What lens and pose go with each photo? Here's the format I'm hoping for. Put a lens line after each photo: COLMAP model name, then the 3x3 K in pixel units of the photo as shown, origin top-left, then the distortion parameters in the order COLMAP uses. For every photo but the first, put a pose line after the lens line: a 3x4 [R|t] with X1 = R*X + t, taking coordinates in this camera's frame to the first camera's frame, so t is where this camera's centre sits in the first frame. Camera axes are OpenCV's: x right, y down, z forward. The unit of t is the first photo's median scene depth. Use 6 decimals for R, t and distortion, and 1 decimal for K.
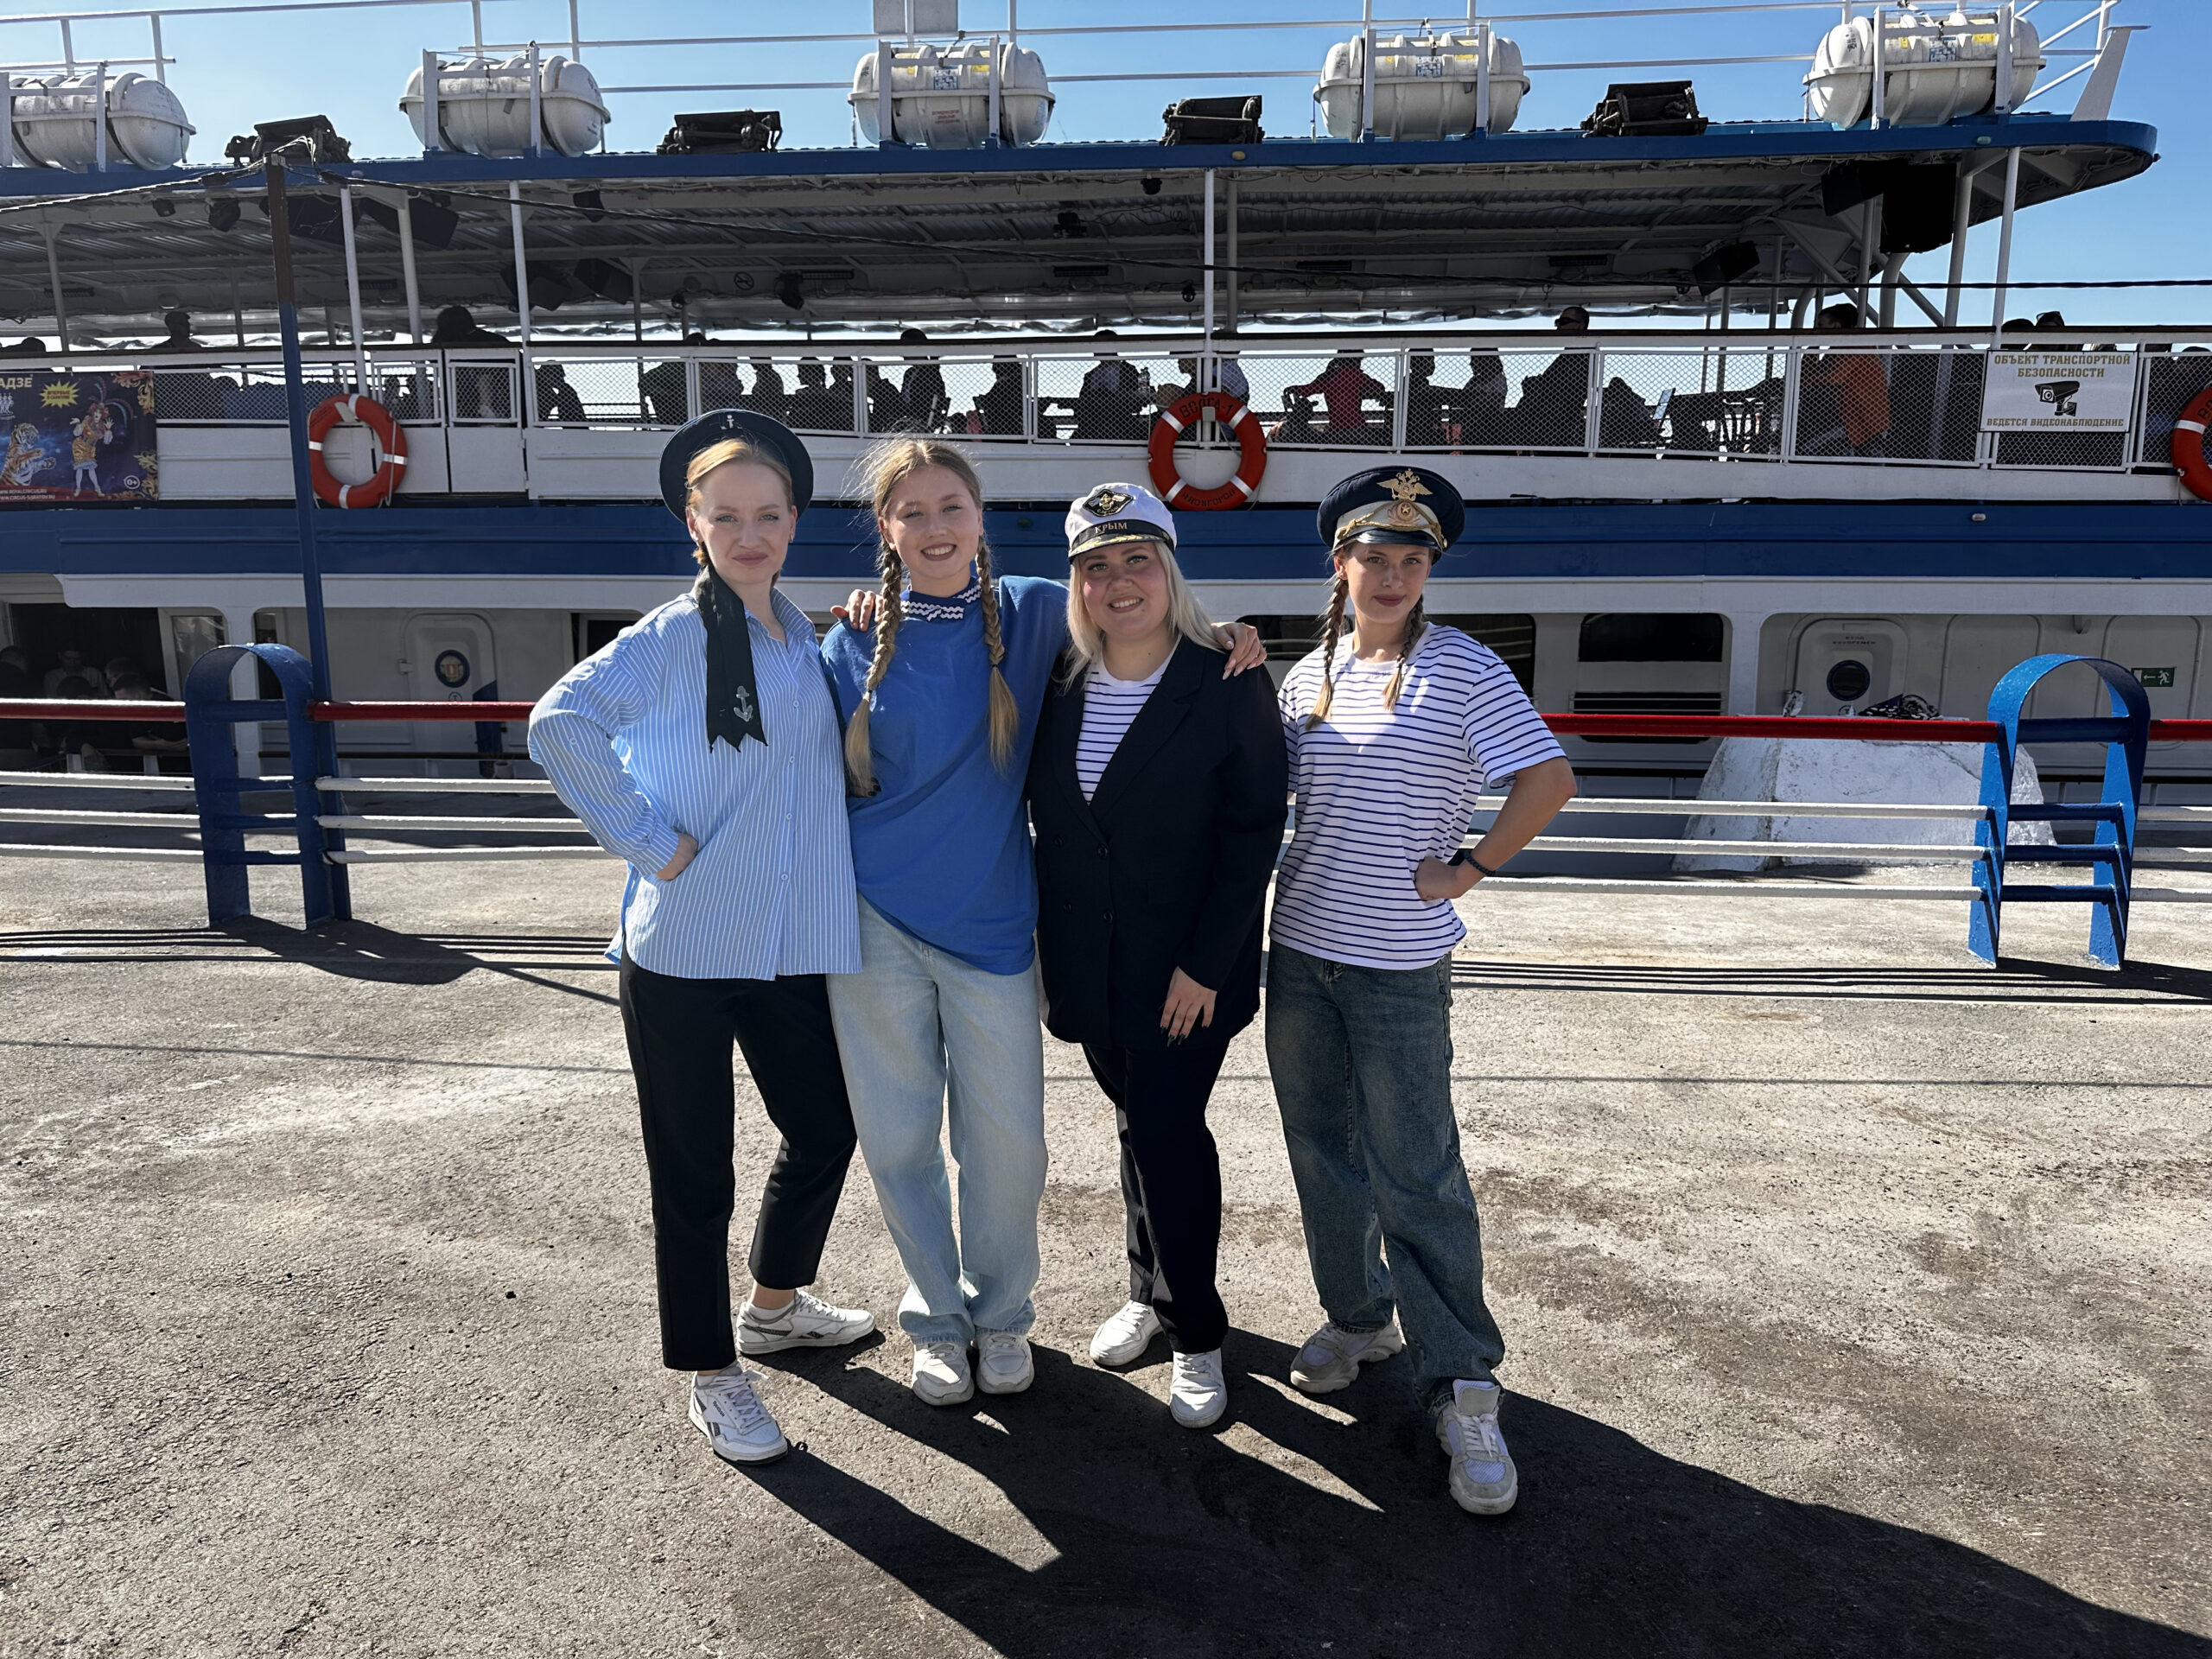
lens RADIAL K [[1599.2, 0, 1084.5], [0, 1599.2, 820.9], [0, 0, 1]] dist [0.043702, -0.048220]
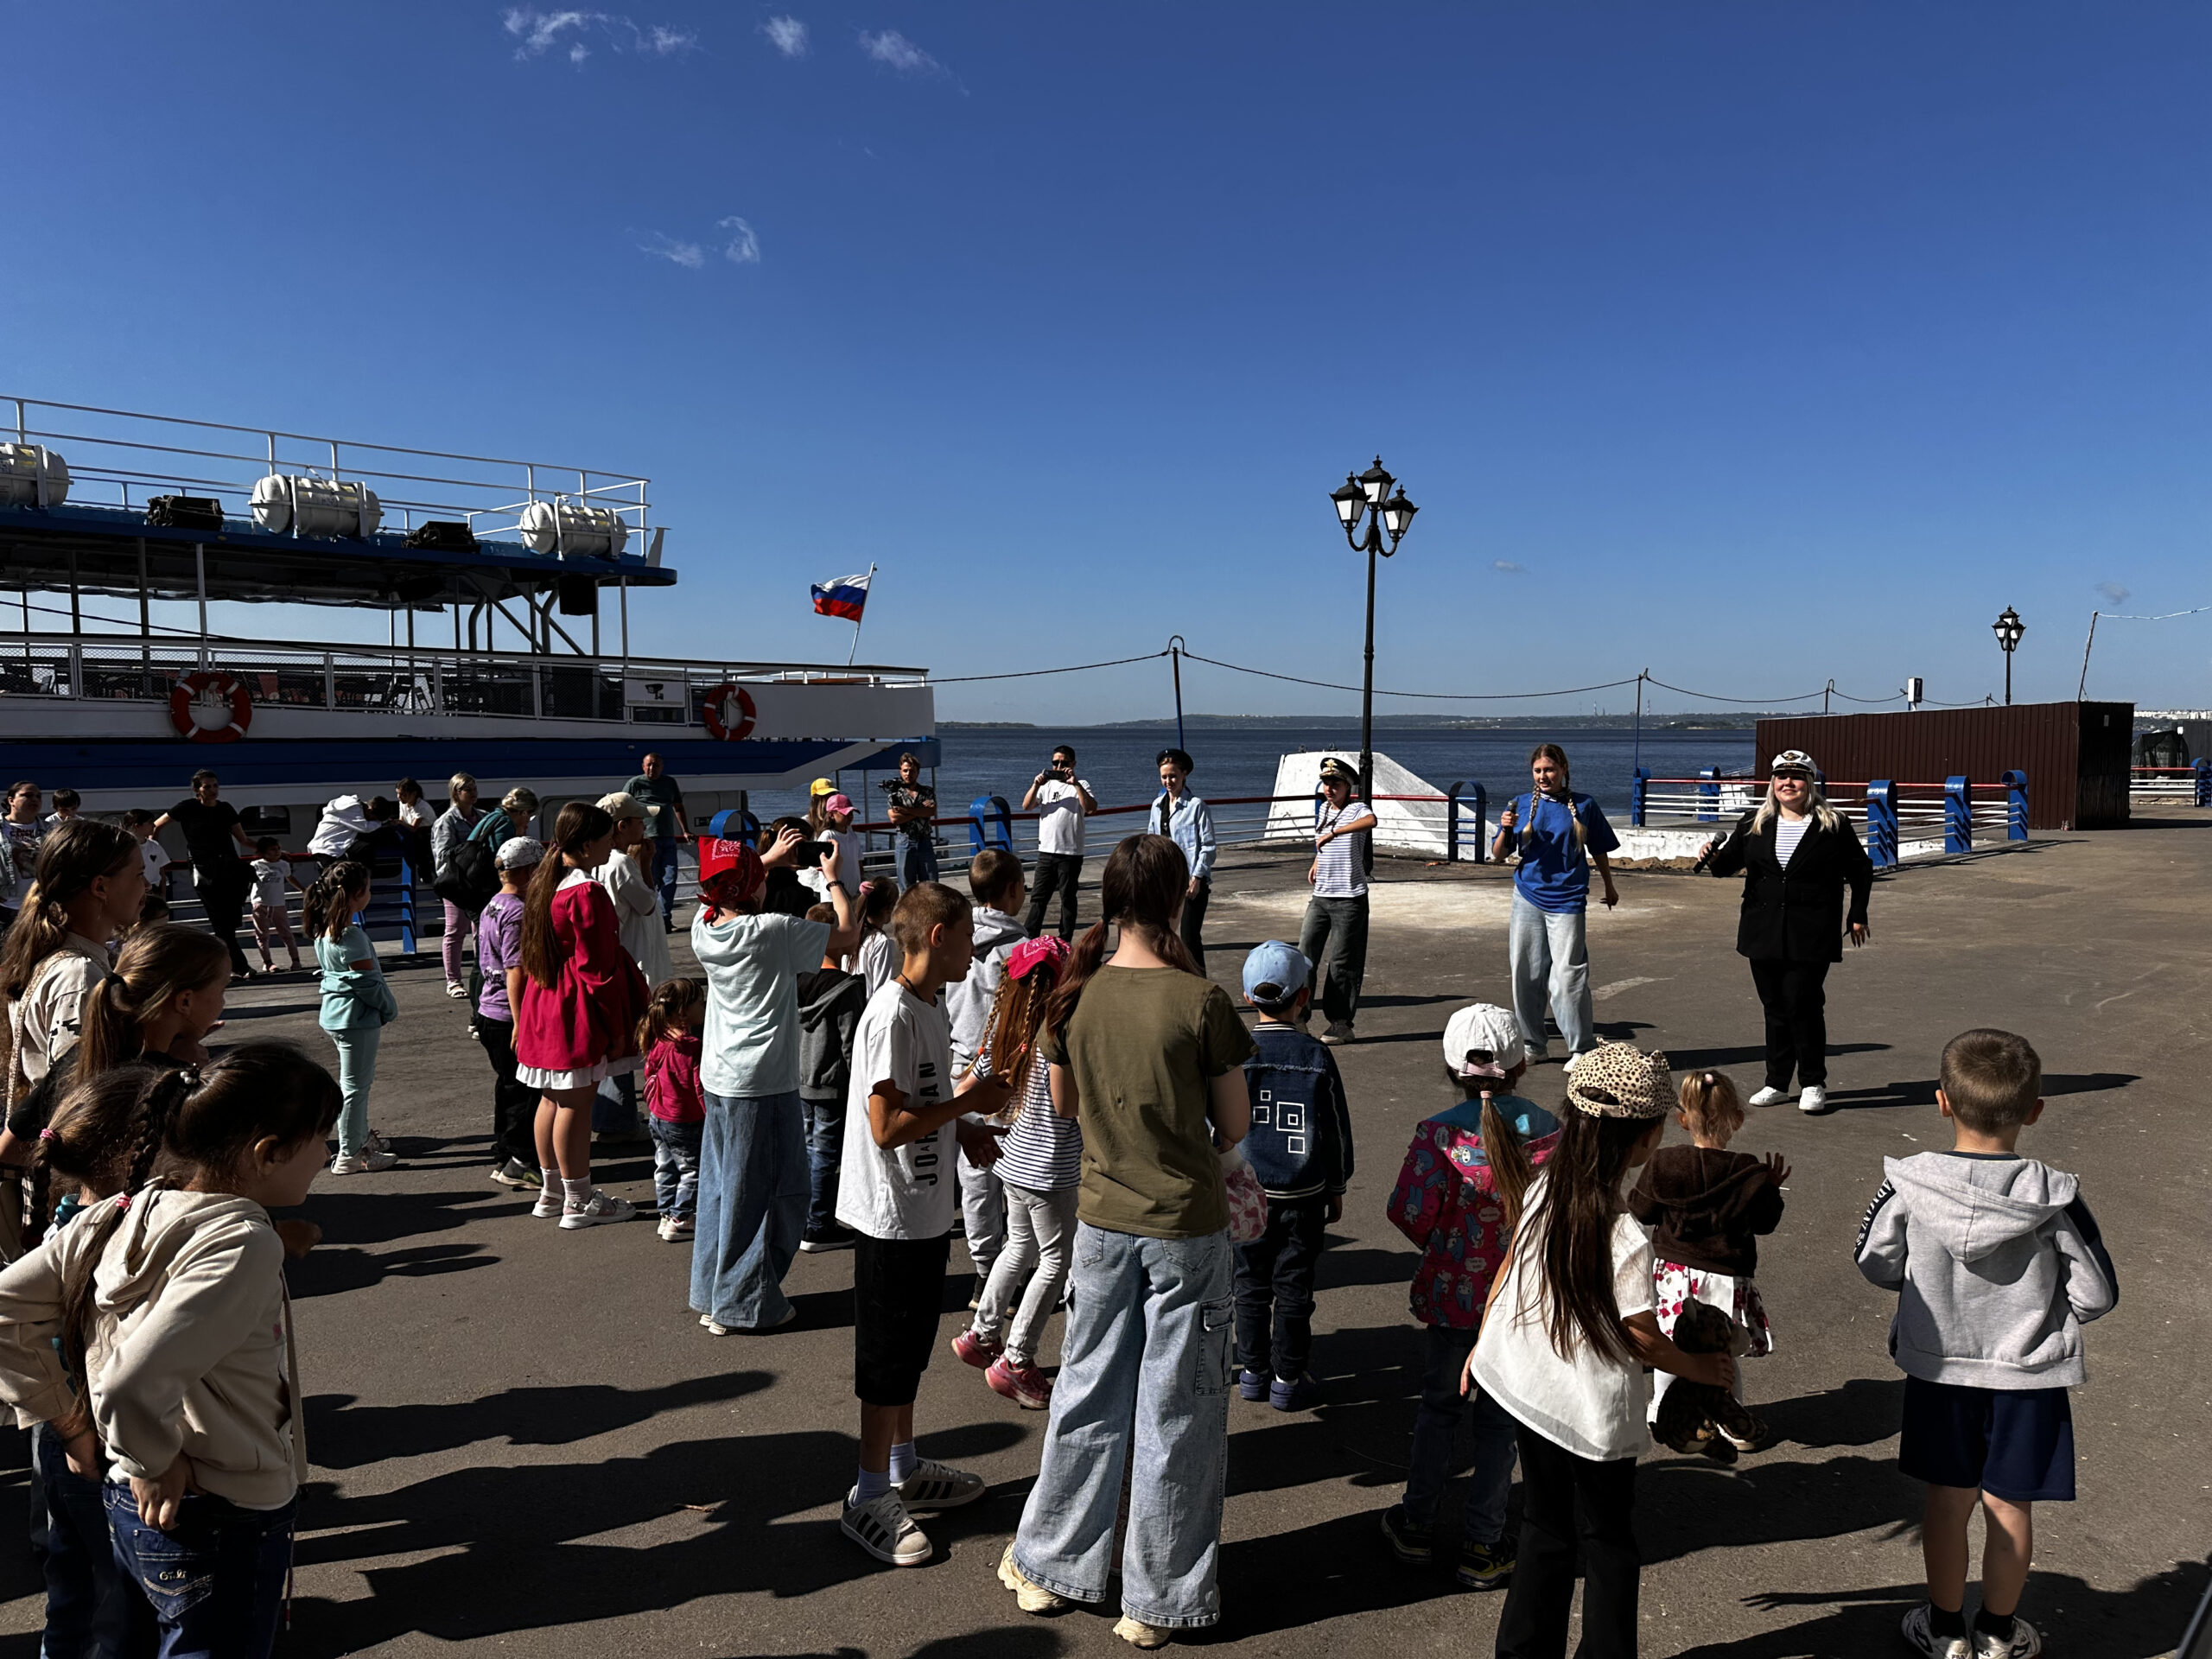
lens RADIAL K [[1599.2, 0, 1178.0], [0, 1599.2, 853.9], [0, 0, 1]] dist [0.043702, -0.048220]
pose [[0.577559, -0.058547, 0.814247, -0.718122], [0.156863, 0.986797, -0.040312, 0.138291], [-0.801137, 0.151008, 0.579117, -0.725278]]
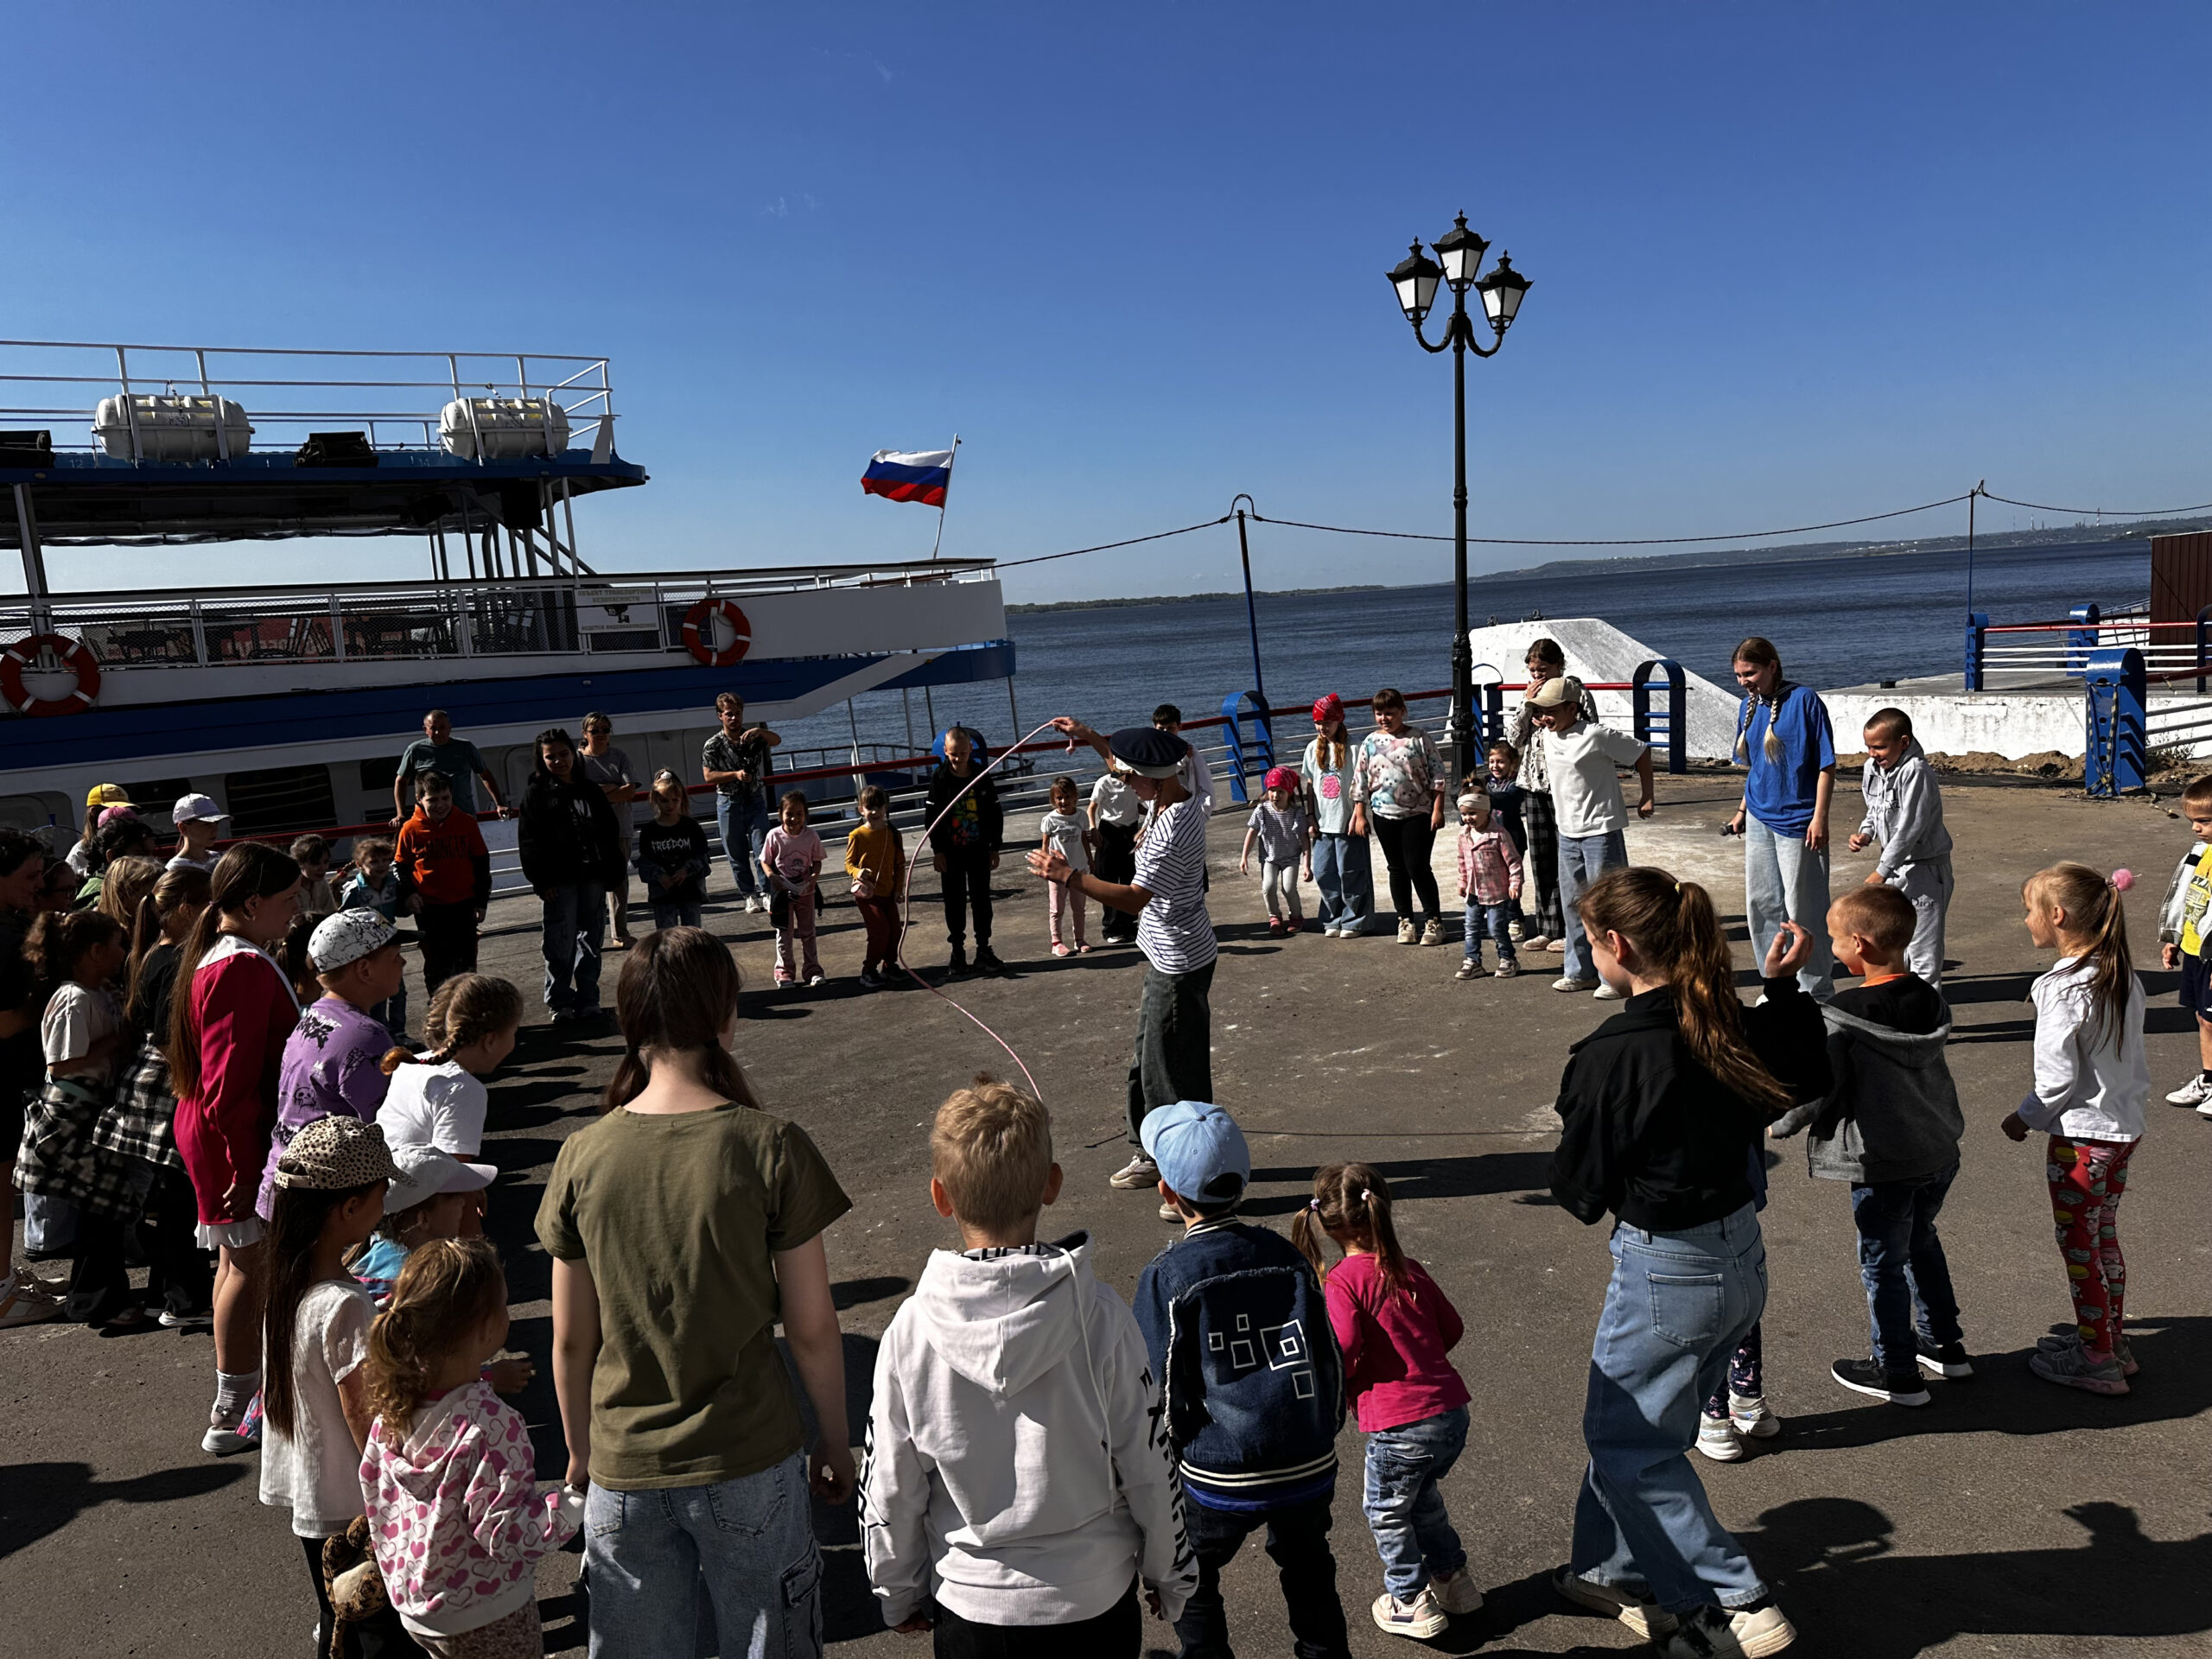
lens RADIAL K [[1599.2, 0, 1119.4], [0, 1599.2, 840.8], [0, 0, 1]] dist [0.043702, -0.048220]
pose [[0.761819, -0.138025, 0.632915, -0.128544], [0.187945, 0.982106, -0.012047, 0.108130], [-0.619926, 0.128131, 0.774128, -0.674121]]
